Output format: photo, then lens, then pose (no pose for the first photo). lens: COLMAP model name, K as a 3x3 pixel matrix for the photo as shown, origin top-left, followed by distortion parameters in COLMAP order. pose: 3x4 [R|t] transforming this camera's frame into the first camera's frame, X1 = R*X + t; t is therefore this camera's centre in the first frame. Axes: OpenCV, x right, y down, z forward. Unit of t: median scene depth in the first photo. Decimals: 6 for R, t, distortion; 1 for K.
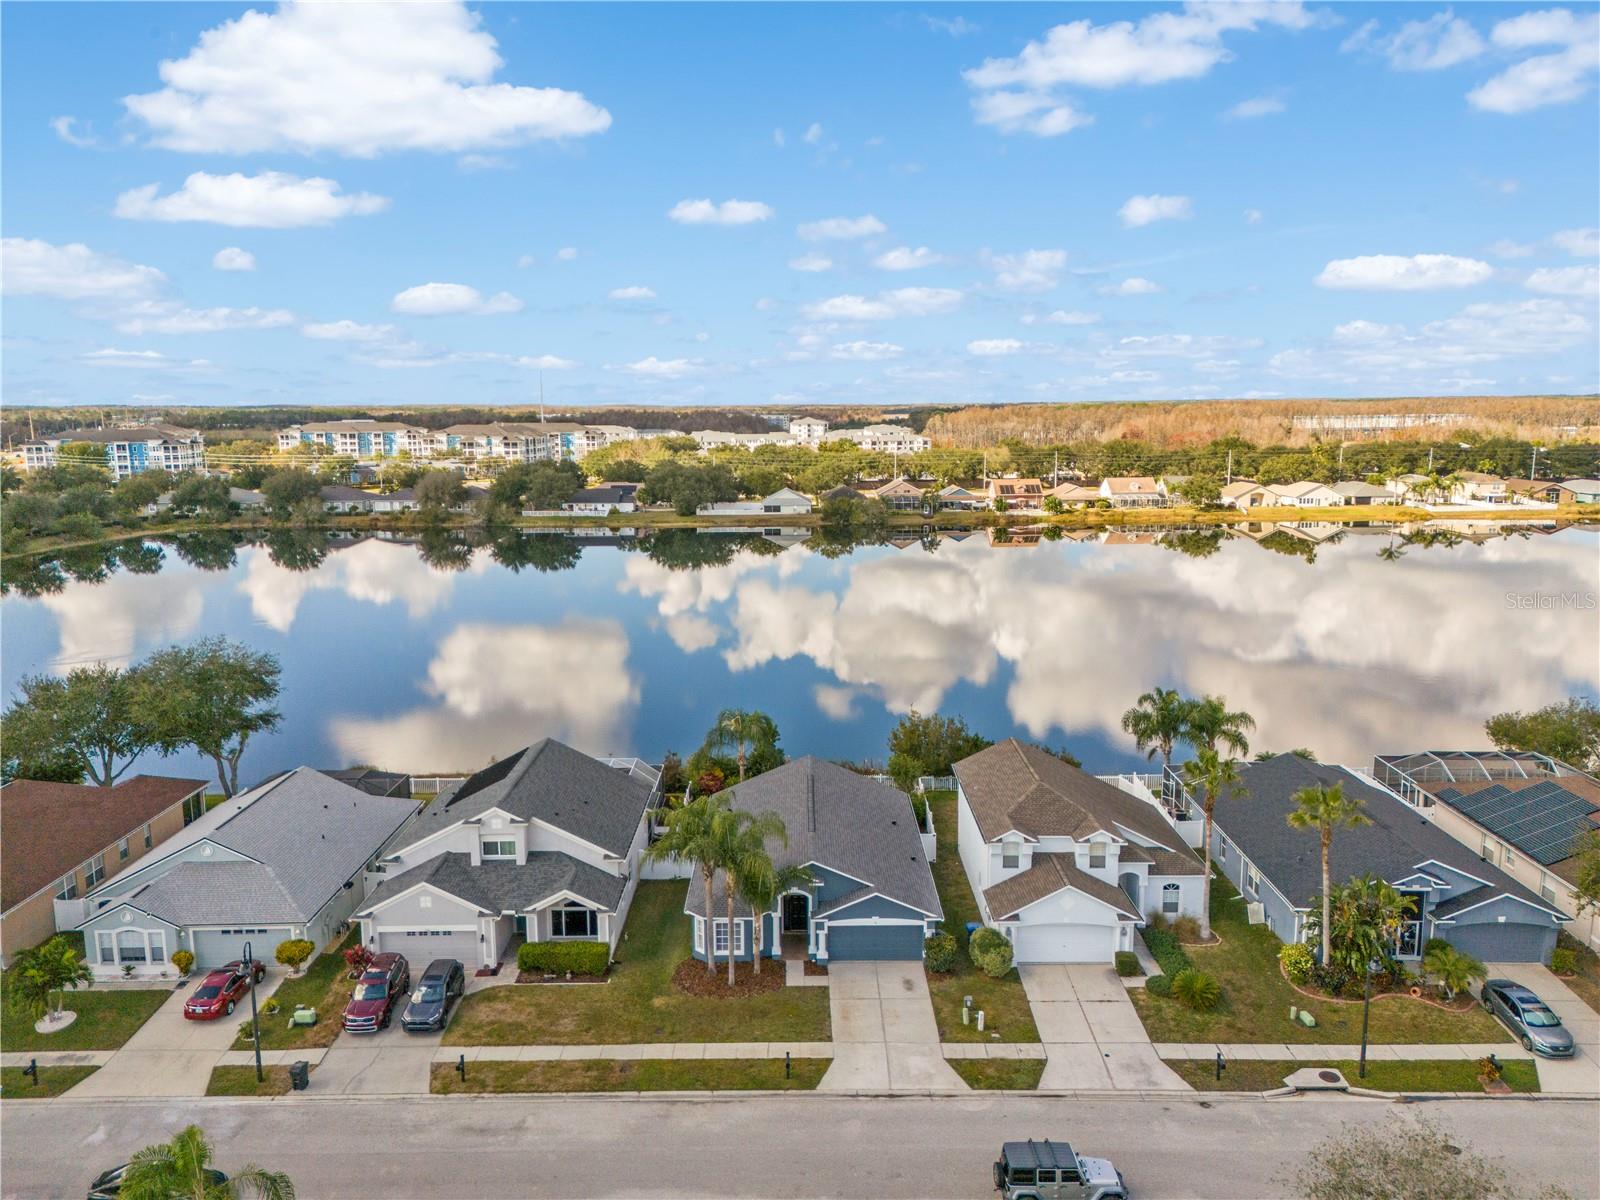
lens RADIAL K [[1173.0, 0, 799.5], [0, 1173.0, 615.7], [0, 0, 1]] dist [0.072365, -0.058028]
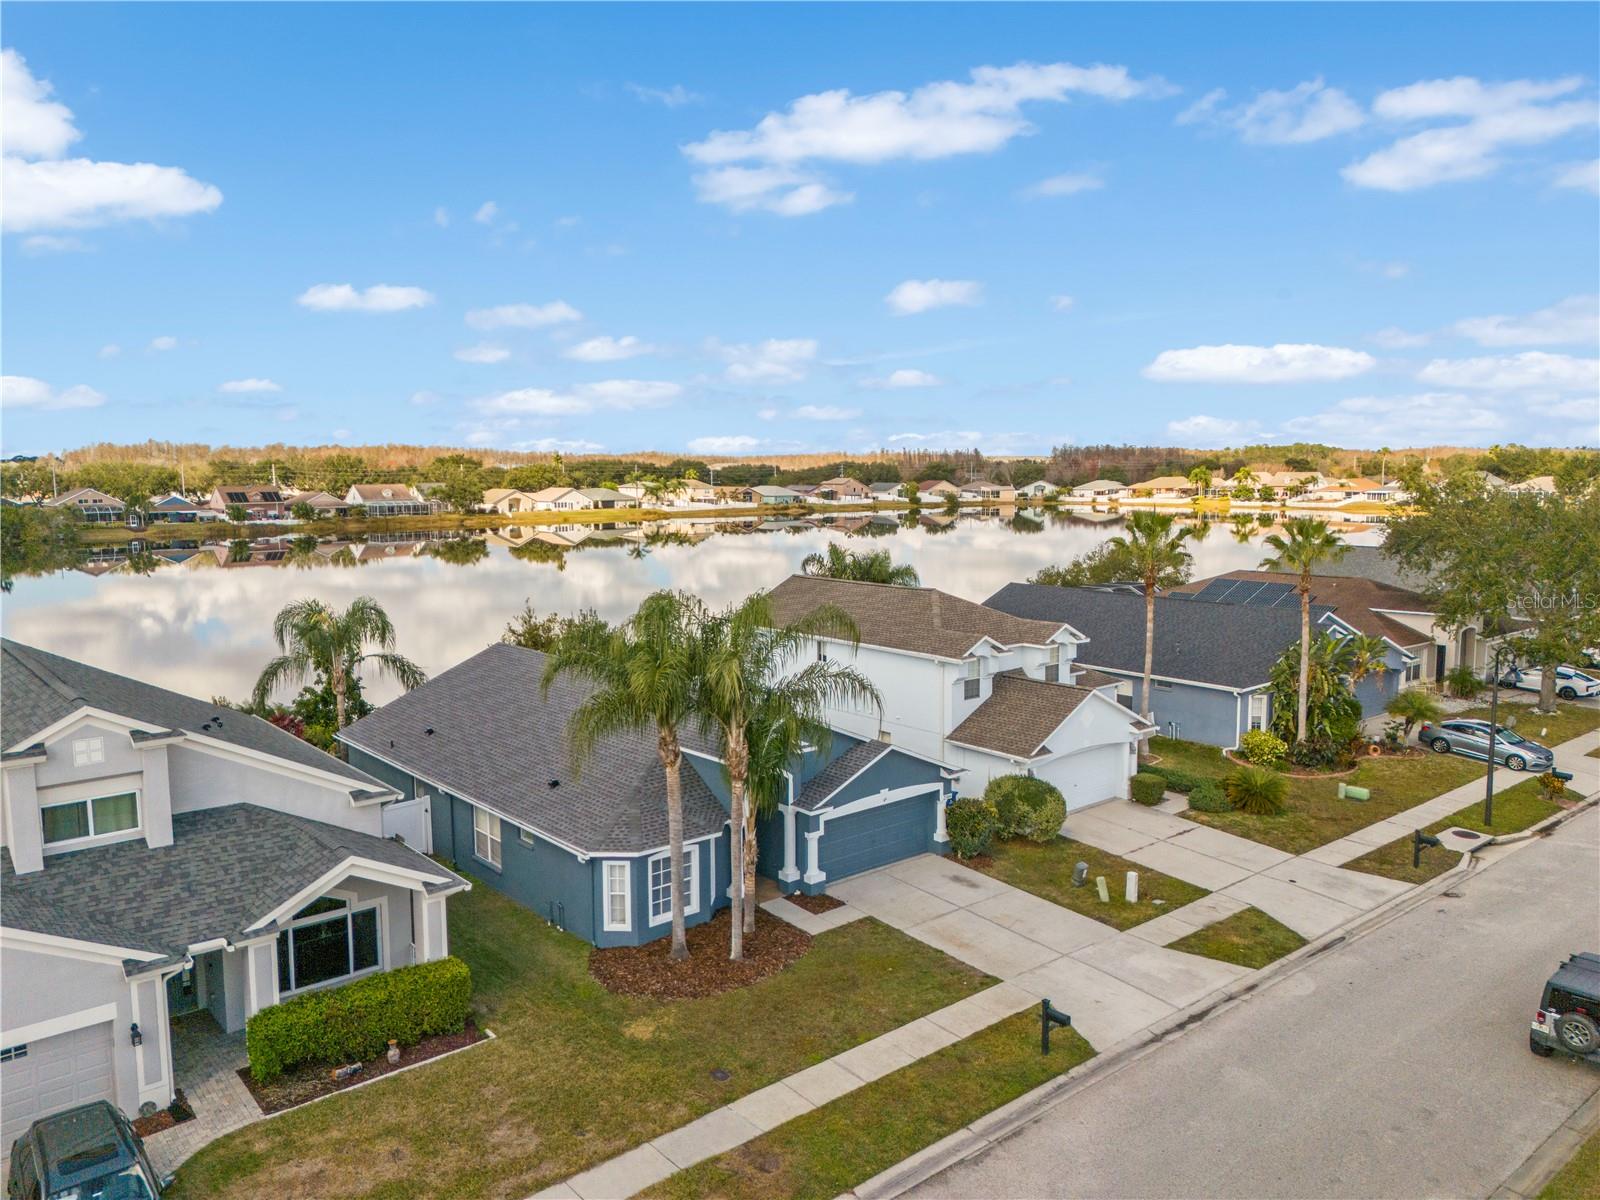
lens RADIAL K [[1173.0, 0, 803.5], [0, 1173.0, 599.1], [0, 0, 1]] dist [0.072365, -0.058028]
pose [[0.761477, -0.072505, 0.644125, -0.330814], [0.116808, 0.992805, -0.026335, 0.166034], [-0.637581, 0.095293, 0.764467, 0.548056]]
